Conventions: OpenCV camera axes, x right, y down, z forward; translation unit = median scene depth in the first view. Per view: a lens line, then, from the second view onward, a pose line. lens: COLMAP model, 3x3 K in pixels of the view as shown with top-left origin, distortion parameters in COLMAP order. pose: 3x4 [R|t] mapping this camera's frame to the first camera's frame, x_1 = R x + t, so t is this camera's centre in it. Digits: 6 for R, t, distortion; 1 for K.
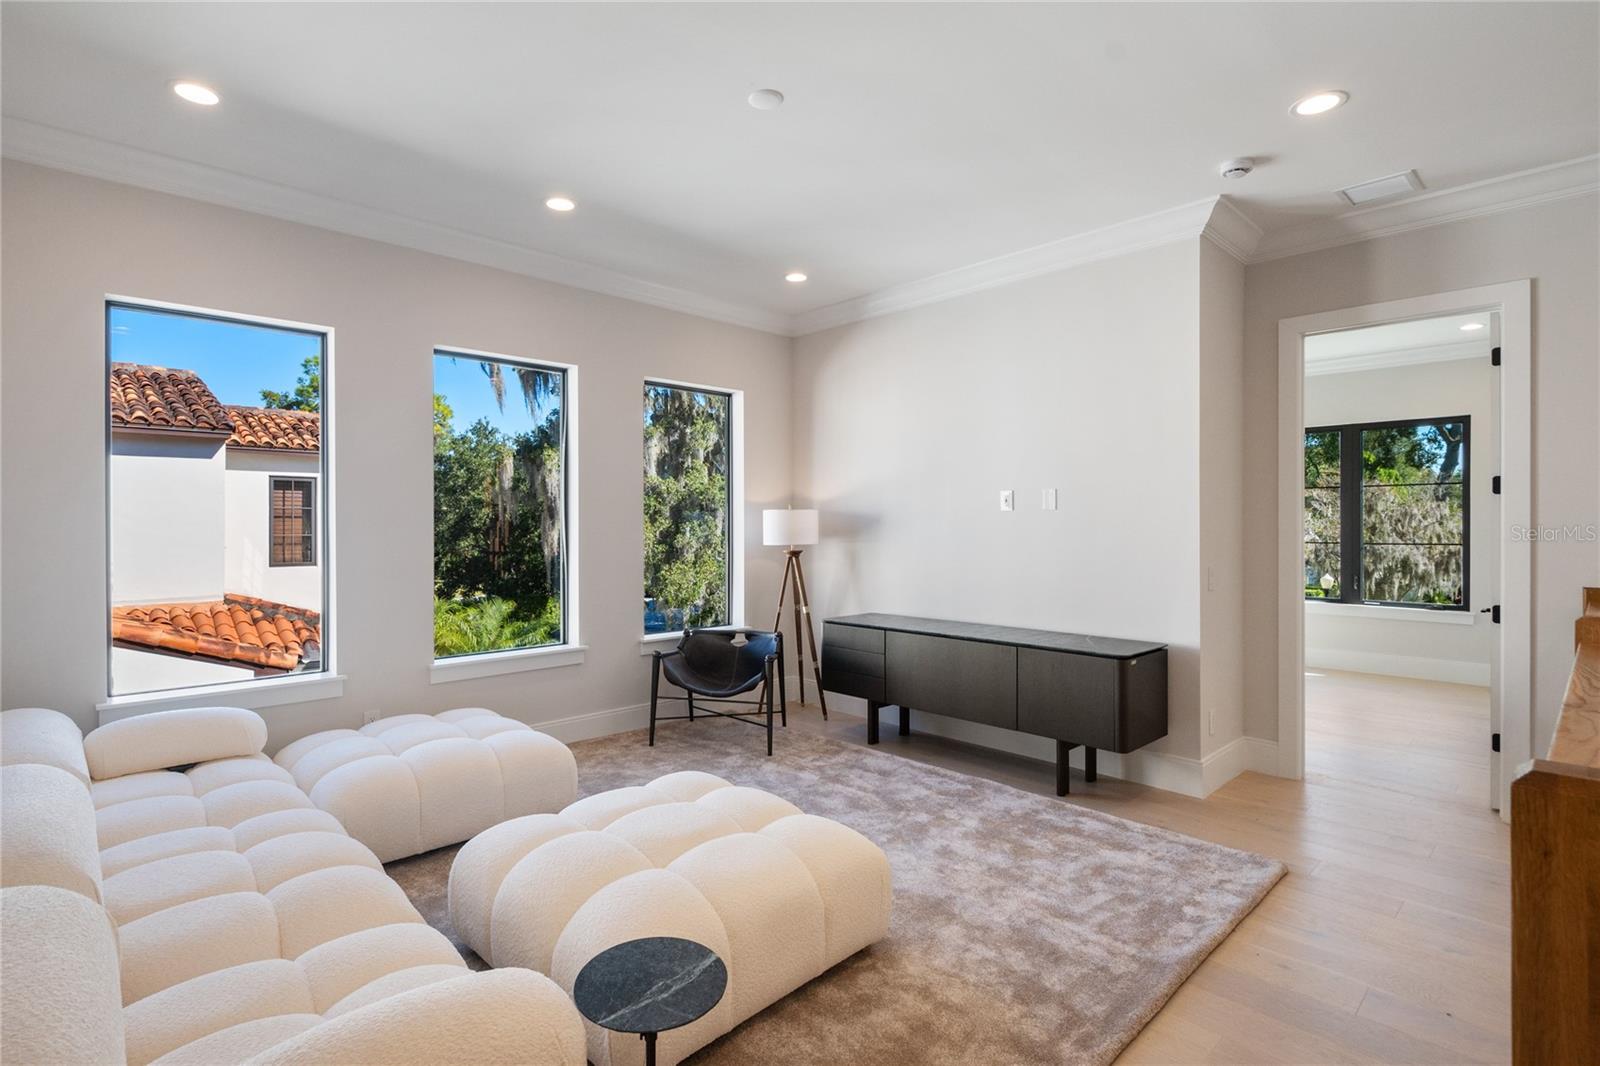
lens RADIAL K [[773.5, 0, 800.0], [0, 773.5, 533.0], [0, 0, 1]] dist [-0.001113, -0.000411]
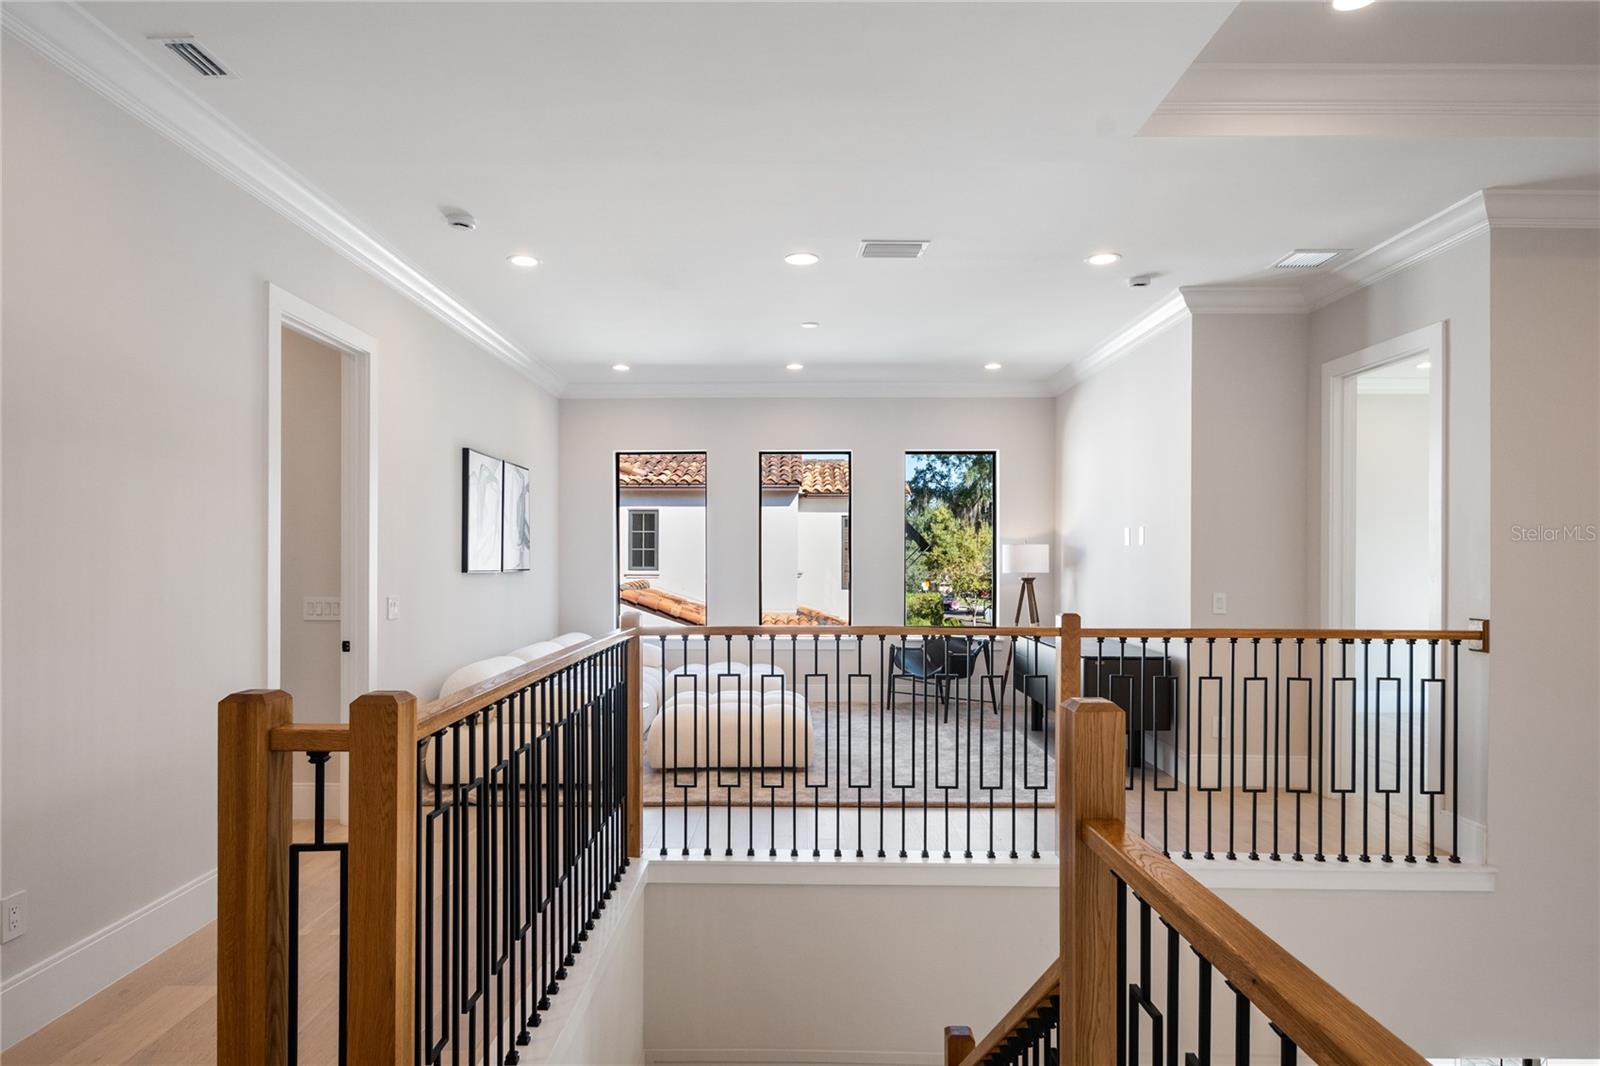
lens RADIAL K [[924.2, 0, 792.2], [0, 924.2, 555.0], [0, 0, 1]] dist [-0.022586, 0.001417]
pose [[0.717814, 0.001919, -0.696233, 0.264210], [-0.009181, 0.999935, -0.006709, 0.000024], [0.696175, 0.011208, 0.717785, -0.107840]]
